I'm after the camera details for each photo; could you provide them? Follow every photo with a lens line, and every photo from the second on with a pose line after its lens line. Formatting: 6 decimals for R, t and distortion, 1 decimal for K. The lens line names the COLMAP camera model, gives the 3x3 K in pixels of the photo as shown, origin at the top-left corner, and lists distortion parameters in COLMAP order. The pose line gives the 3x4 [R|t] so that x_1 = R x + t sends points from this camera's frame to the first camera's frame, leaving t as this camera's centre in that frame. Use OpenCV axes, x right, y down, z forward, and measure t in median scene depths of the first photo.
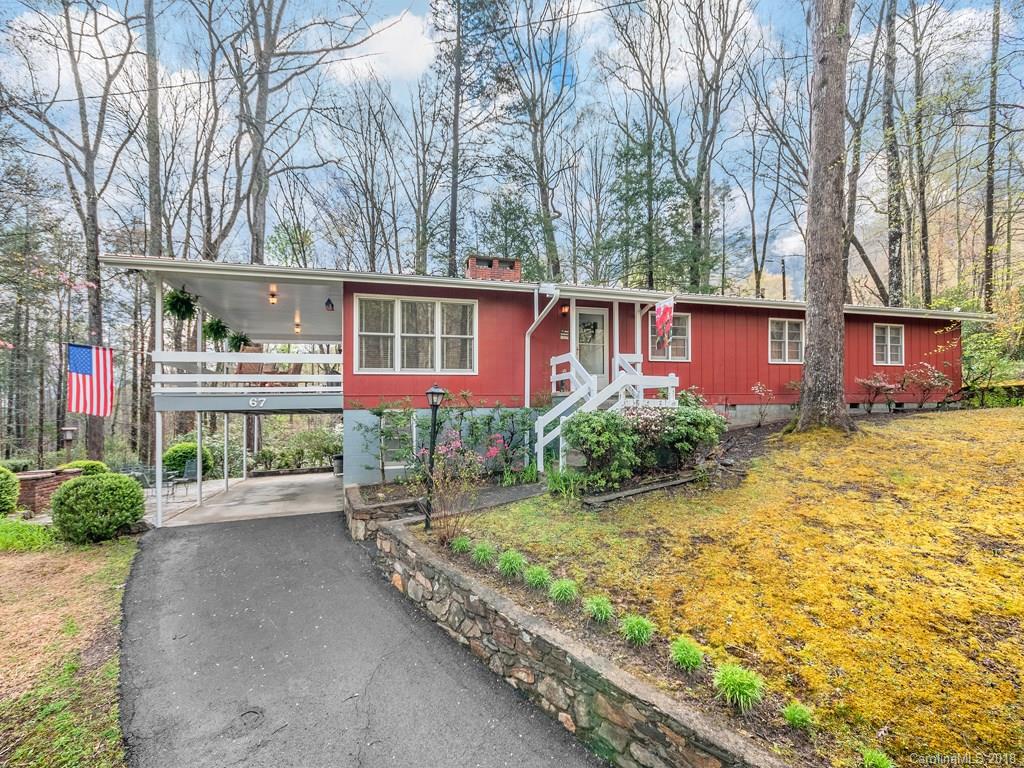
lens RADIAL K [[469.8, 0, 510.8], [0, 469.8, 404.2], [0, 0, 1]] dist [0.000077, 0.000201]
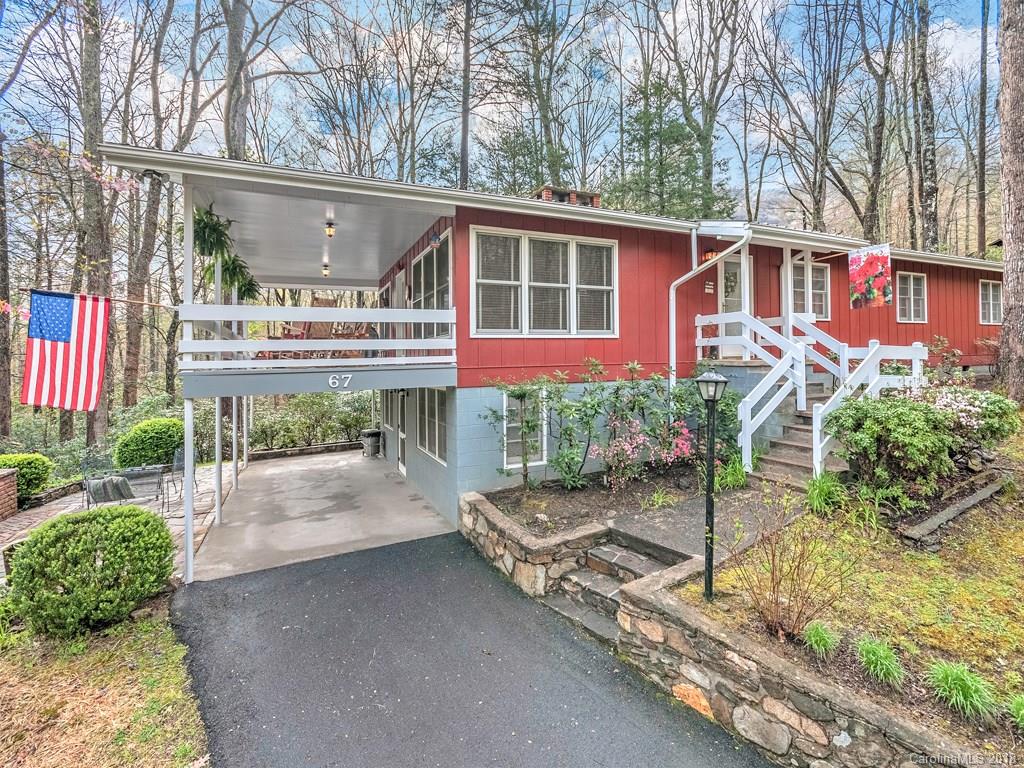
lens RADIAL K [[480.4, 0, 537.5], [0, 480.4, 352.7], [0, 0, 1]] dist [0.001614, -0.000122]
pose [[0.990560, 0.000887, 0.137076, -0.326009], [-0.001158, 0.999998, 0.001898, -0.042444], [-0.137074, -0.002039, 0.990559, 0.257605]]
